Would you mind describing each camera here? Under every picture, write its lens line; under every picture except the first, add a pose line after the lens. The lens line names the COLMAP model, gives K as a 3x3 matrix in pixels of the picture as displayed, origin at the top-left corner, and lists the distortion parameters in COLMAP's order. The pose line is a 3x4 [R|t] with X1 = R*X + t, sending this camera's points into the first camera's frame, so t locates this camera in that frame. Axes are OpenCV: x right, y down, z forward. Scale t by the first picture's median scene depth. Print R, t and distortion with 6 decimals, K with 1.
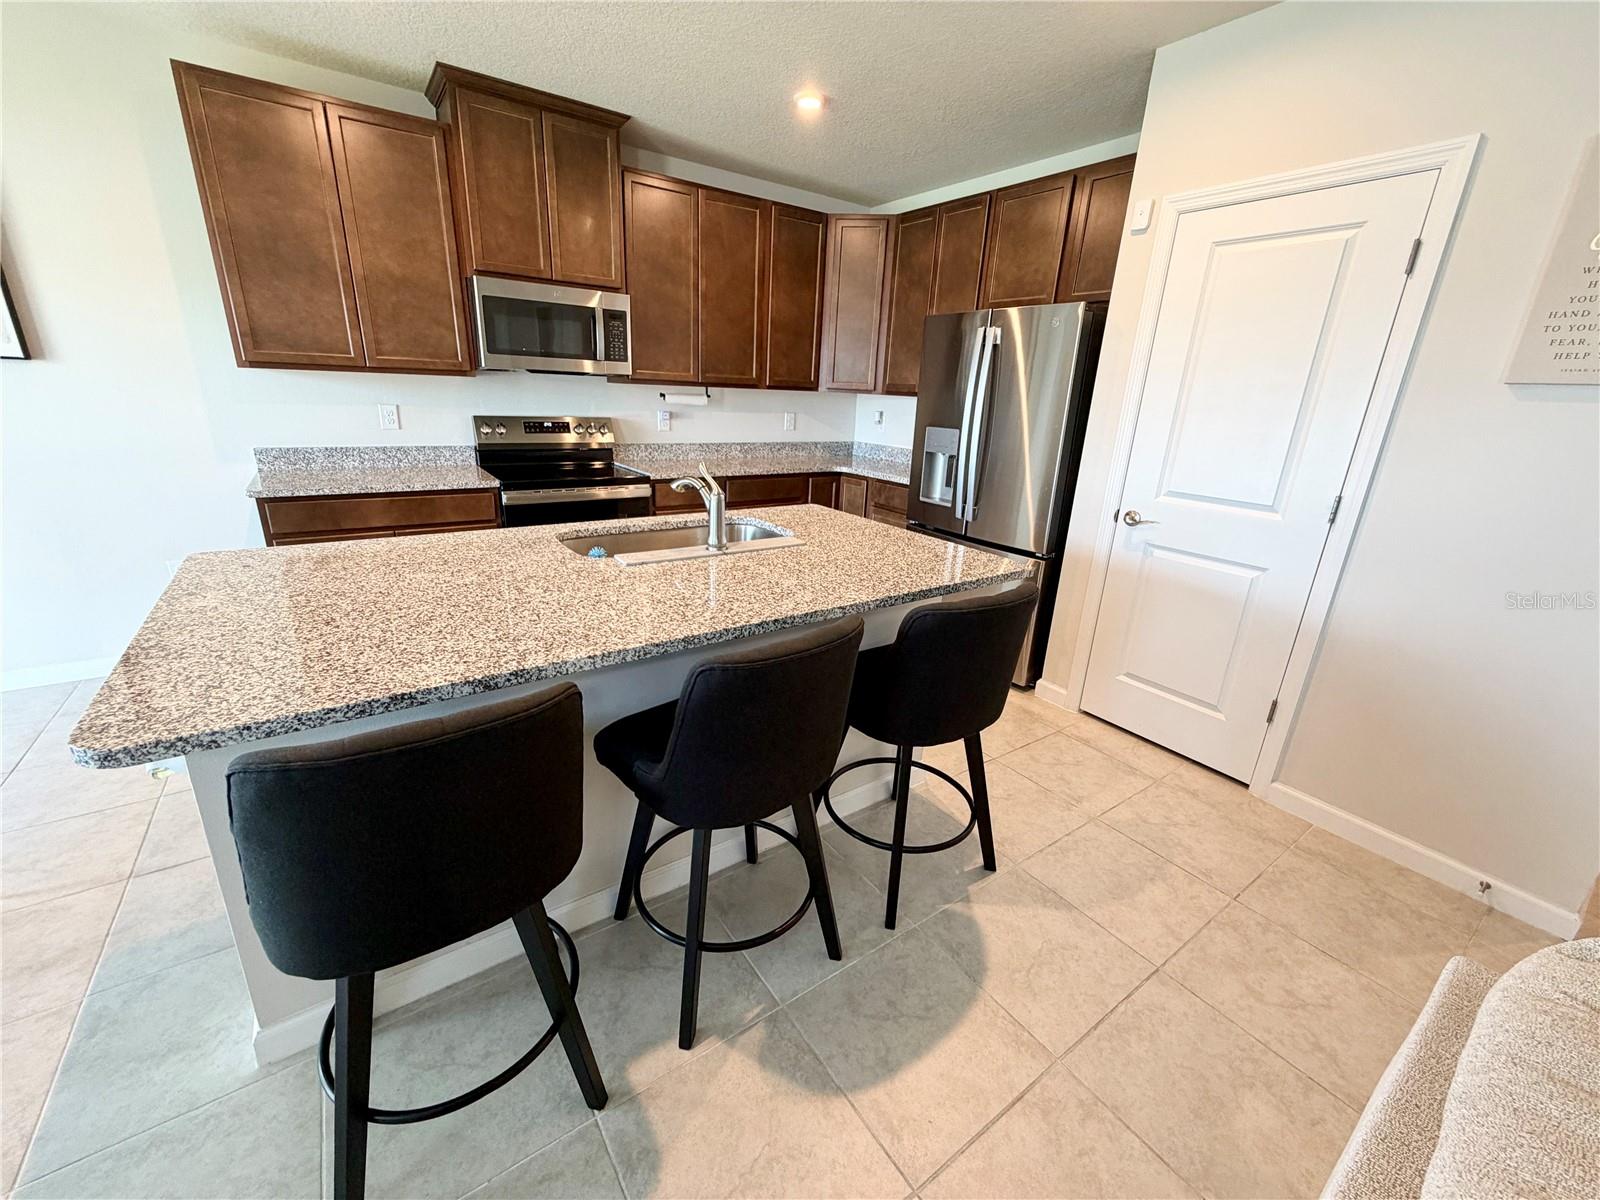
lens RADIAL K [[639.1, 0, 796.9], [0, 639.1, 600.2], [0, 0, 1]] dist [-0.002167, 0.000915]
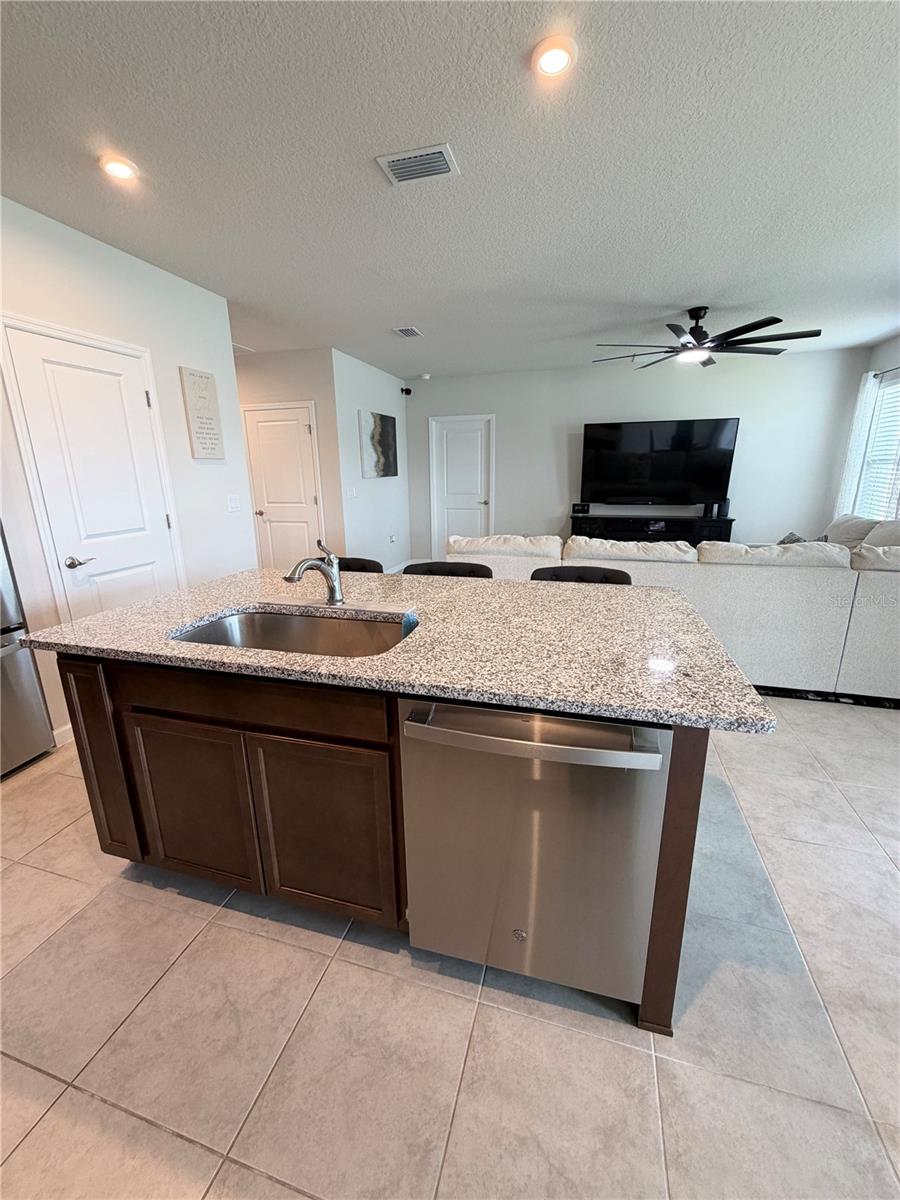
lens RADIAL K [[477.8, 0, 451.0], [0, 477.8, 596.8], [0, 0, 1]] dist [0.000324, -0.000054]
pose [[-0.625873, -0.234155, 0.743945, -0.610951], [0.235177, 0.852809, 0.466272, -0.303010], [-0.743623, 0.466786, -0.478682, 0.826348]]
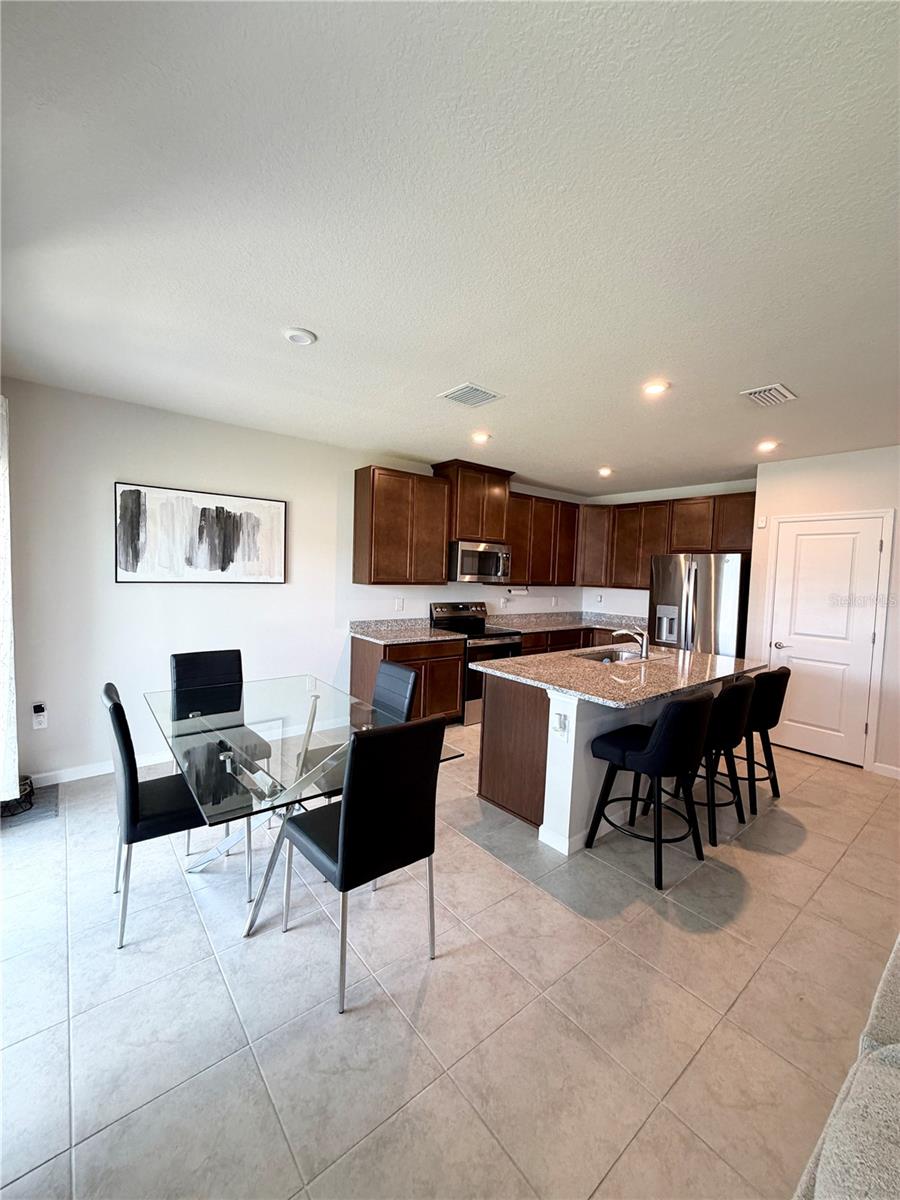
lens RADIAL K [[477.8, 0, 451.0], [0, 477.8, 596.8], [0, 0, 1]] dist [0.000324, -0.000054]
pose [[0.997299, -0.014853, 0.071926, -0.644479], [0.033189, 0.964782, -0.260949, 0.092540], [-0.065517, 0.262631, 0.962669, -0.501156]]
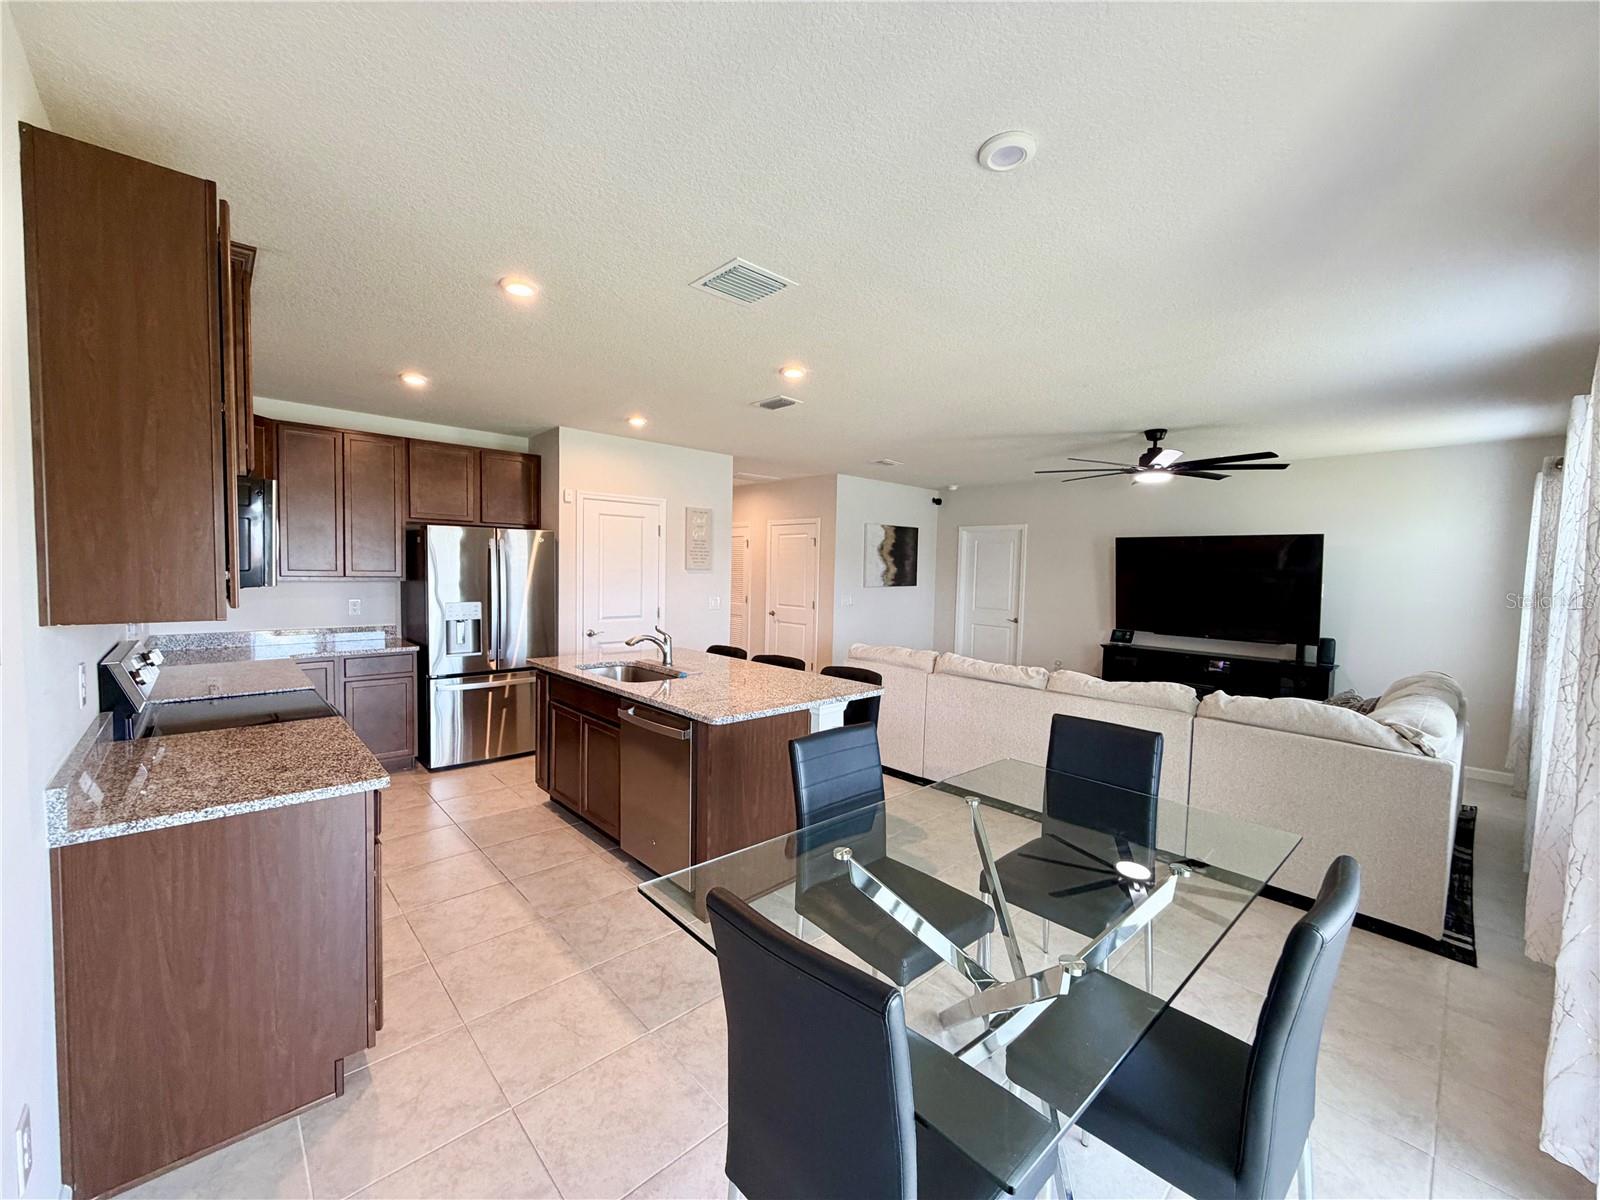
lens RADIAL K [[639.1, 0, 796.9], [0, 639.1, 600.2], [0, 0, 1]] dist [-0.002167, 0.000915]
pose [[-0.138212, -0.098339, 0.985508, -1.389419], [0.288056, 0.948050, 0.135000, -0.279173], [-0.947587, 0.302541, -0.102705, 0.496026]]
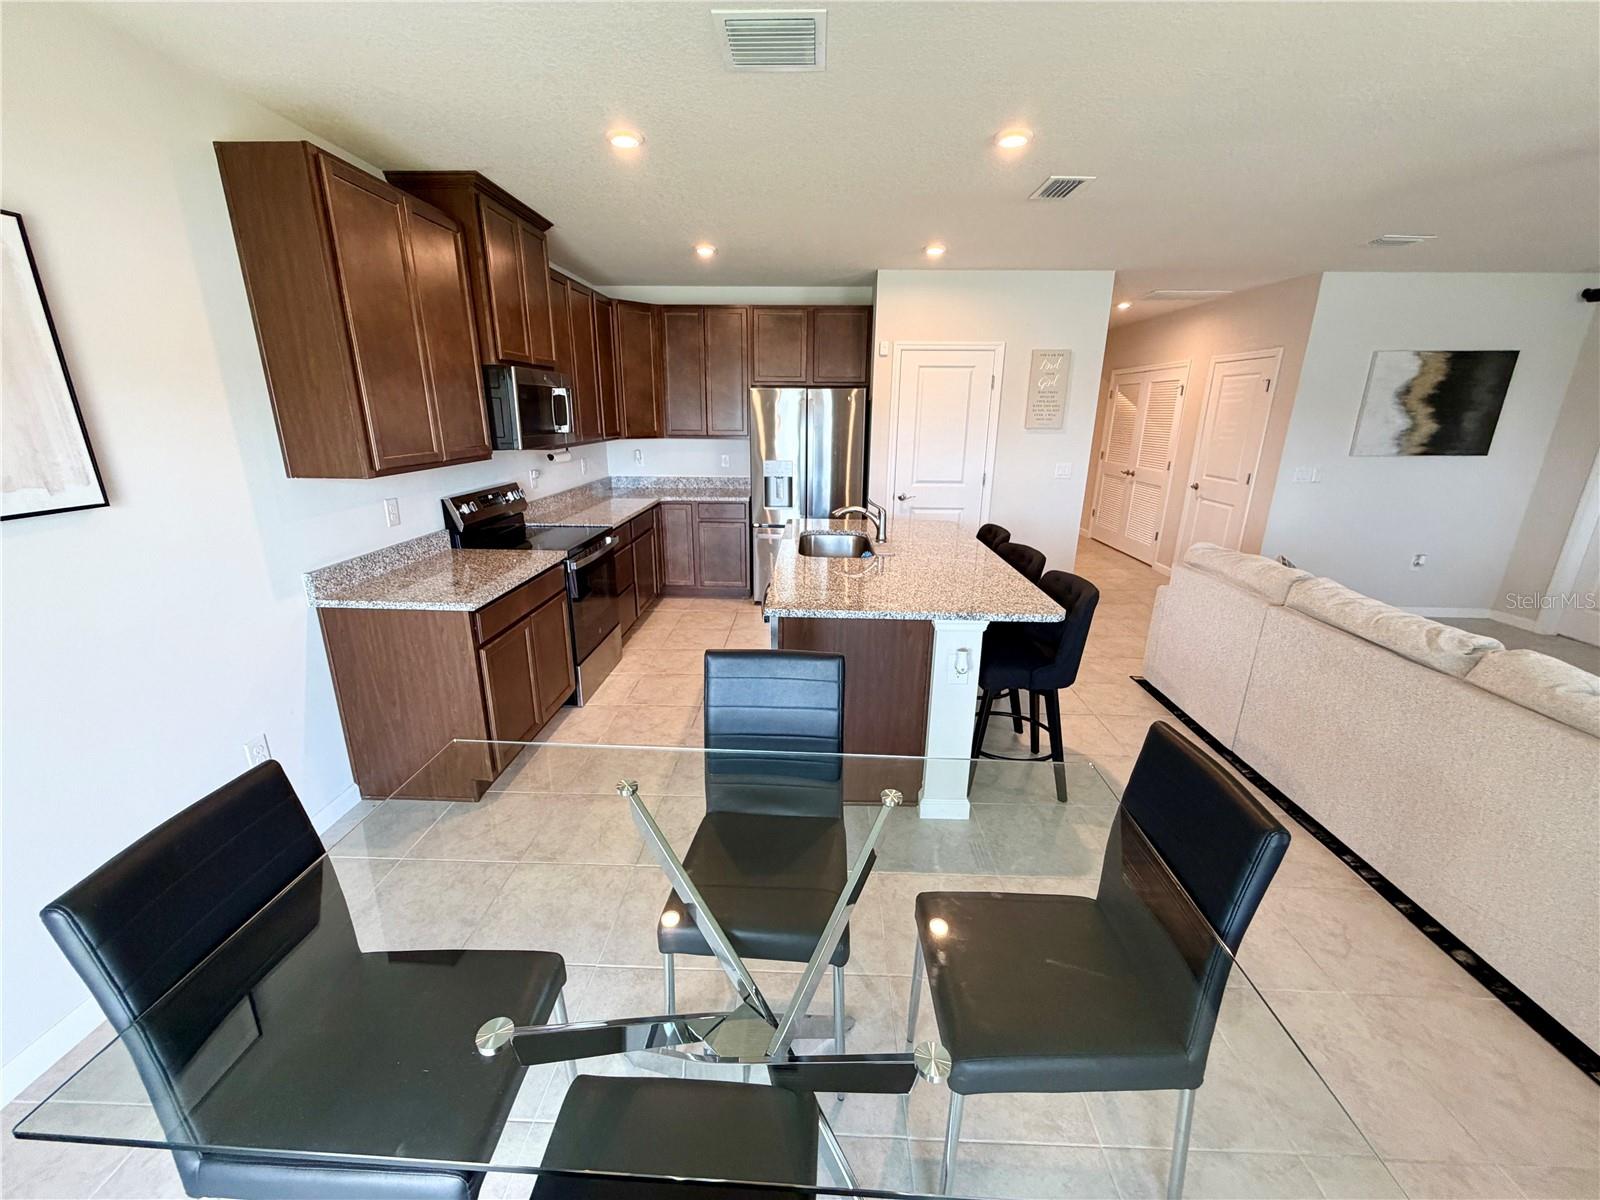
lens RADIAL K [[639.1, 0, 796.9], [0, 639.1, 600.2], [0, 0, 1]] dist [-0.002167, 0.000915]
pose [[0.601224, -0.268018, 0.752792, -1.106359], [0.271301, 0.954579, 0.123184, -0.138617], [-0.751615, 0.130172, 0.646629, 0.010288]]
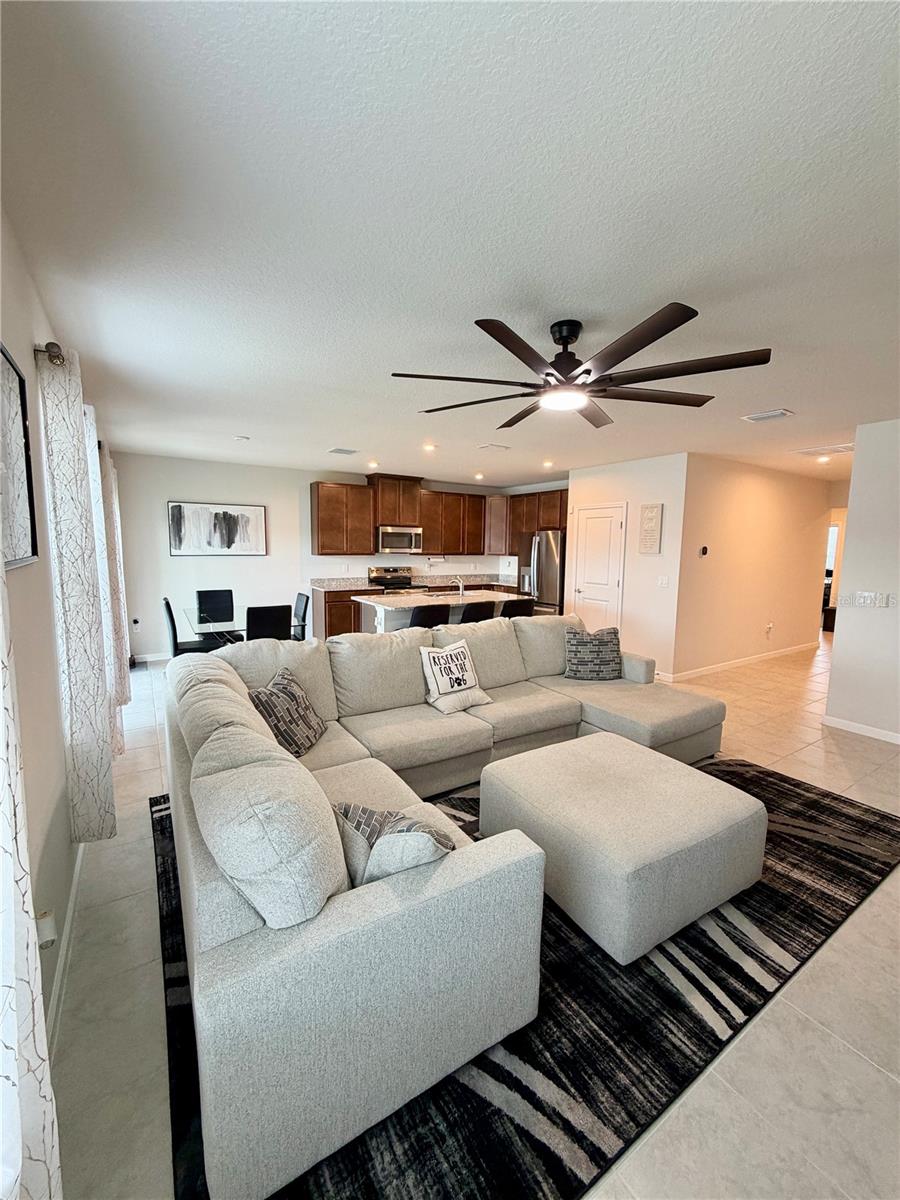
lens RADIAL K [[477.8, 0, 451.0], [0, 477.8, 596.8], [0, 0, 1]] dist [0.000324, -0.000054]
pose [[0.998991, -0.026349, -0.036357, -0.054405], [0.018046, 0.977052, -0.212236, 0.380752], [0.041114, 0.211365, 0.976542, -1.326360]]
